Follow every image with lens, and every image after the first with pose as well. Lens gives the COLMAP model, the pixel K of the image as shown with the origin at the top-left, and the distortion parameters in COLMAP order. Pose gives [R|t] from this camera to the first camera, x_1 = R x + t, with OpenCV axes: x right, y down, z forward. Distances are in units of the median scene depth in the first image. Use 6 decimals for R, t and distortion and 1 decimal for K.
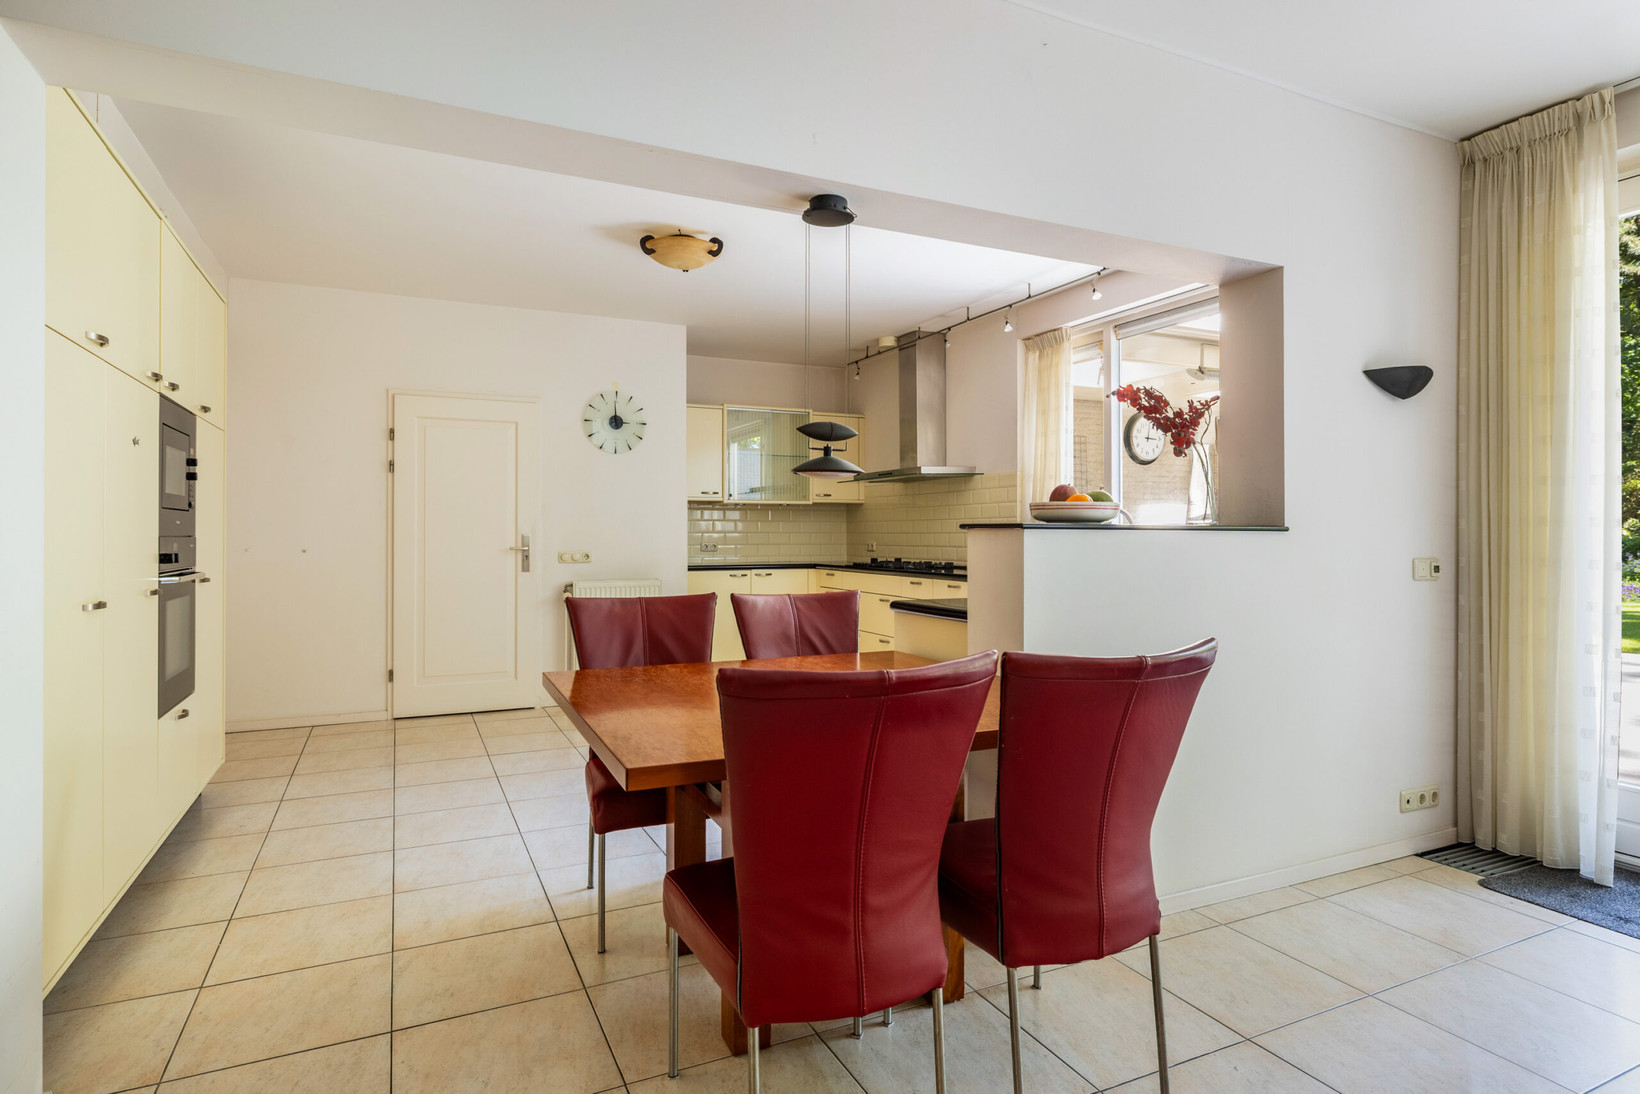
lens RADIAL K [[879.6, 0, 819.6], [0, 879.6, 539.7], [0, 0, 1]] dist [0.005657, 0.000900]
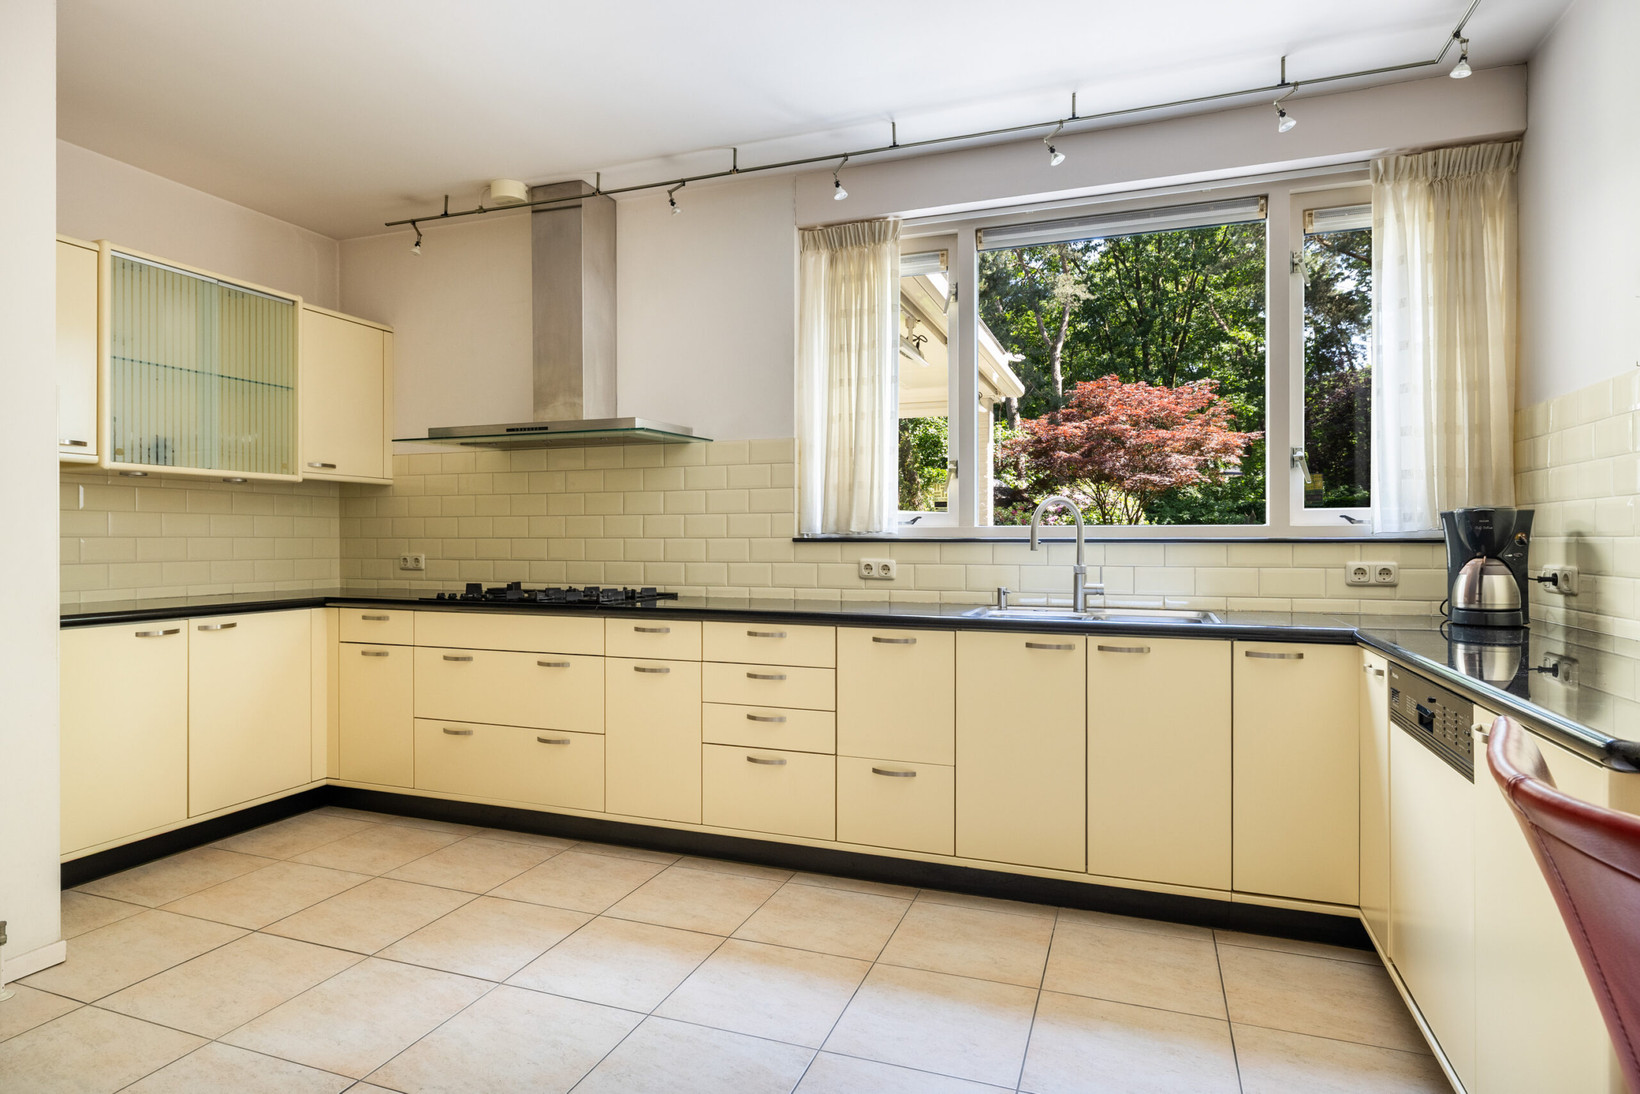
lens RADIAL K [[879.6, 0, 818.3], [0, 879.6, 542.5], [0, 0, 1]] dist [0.005657, 0.000900]
pose [[0.715081, -0.002269, 0.699038, -0.171755], [0.003917, 0.999992, -0.000761, -0.003420], [-0.699031, 0.003282, 0.715084, 0.472472]]
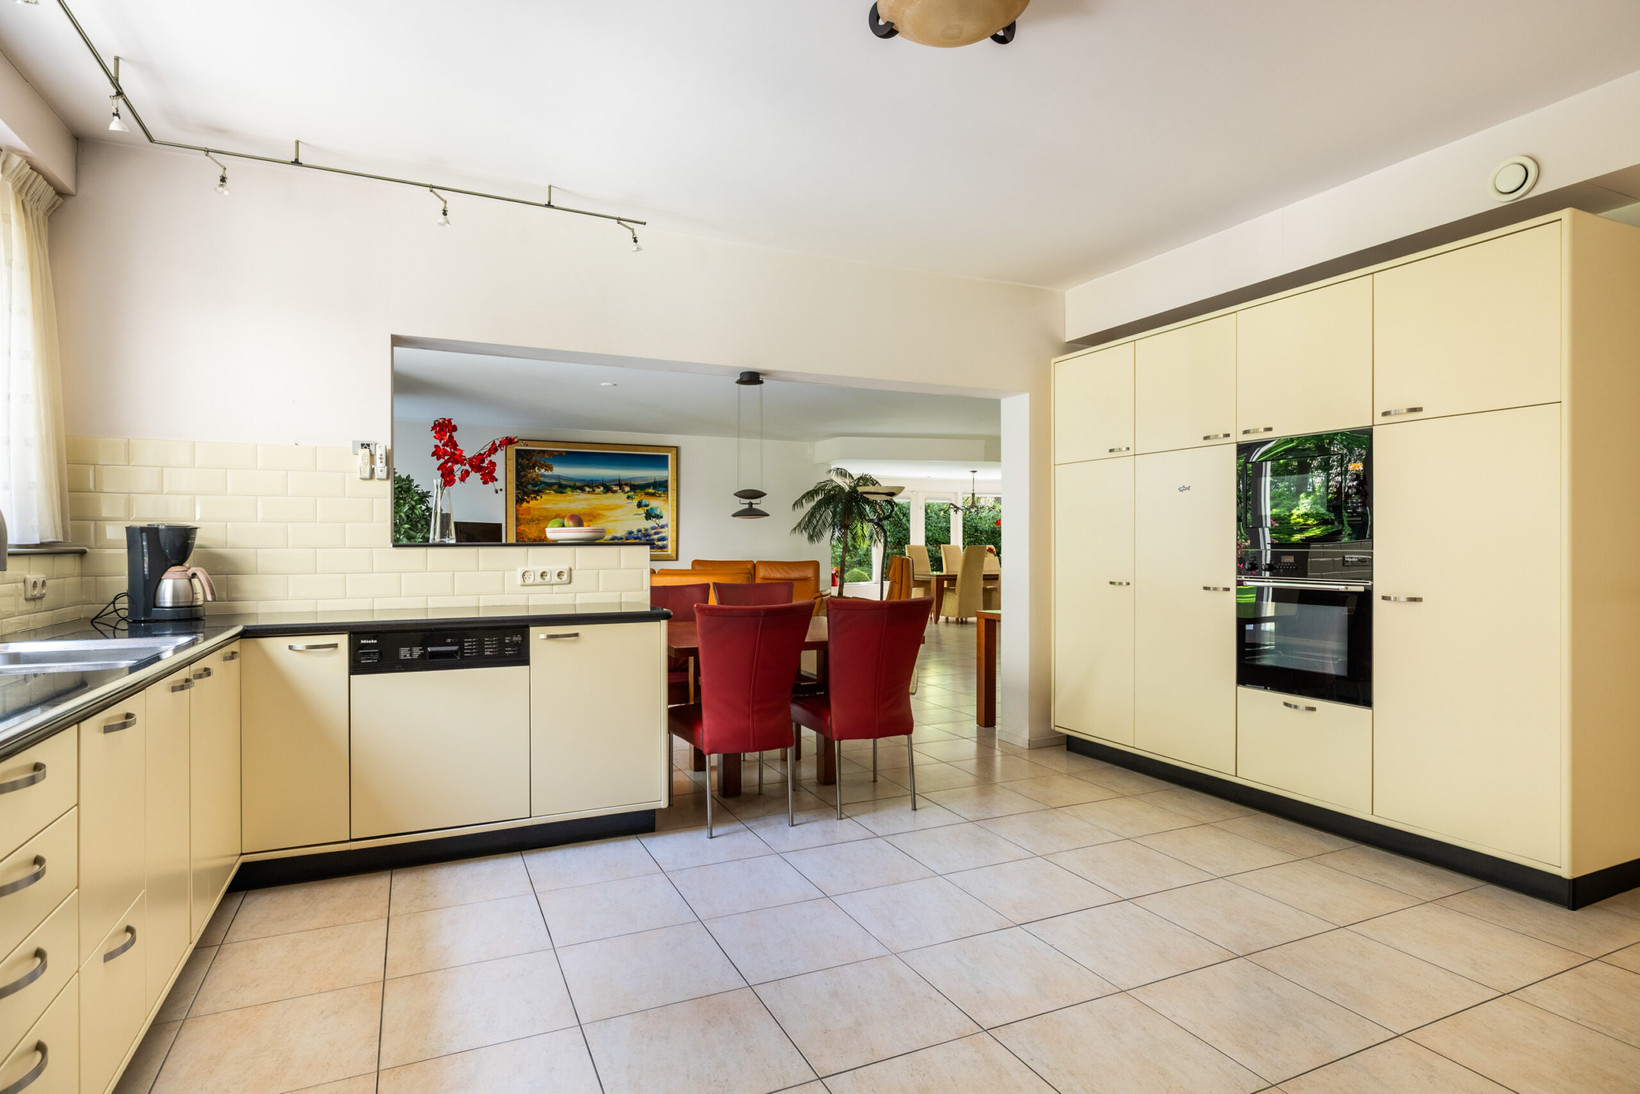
lens RADIAL K [[879.6, 0, 820.8], [0, 879.6, 552.3], [0, 0, 1]] dist [0.005657, 0.000900]
pose [[-0.999957, -0.001675, 0.009139, 0.007704], [-0.001551, 0.999907, 0.013532, -0.012981], [-0.009161, 0.013518, -0.999867, 1.287618]]
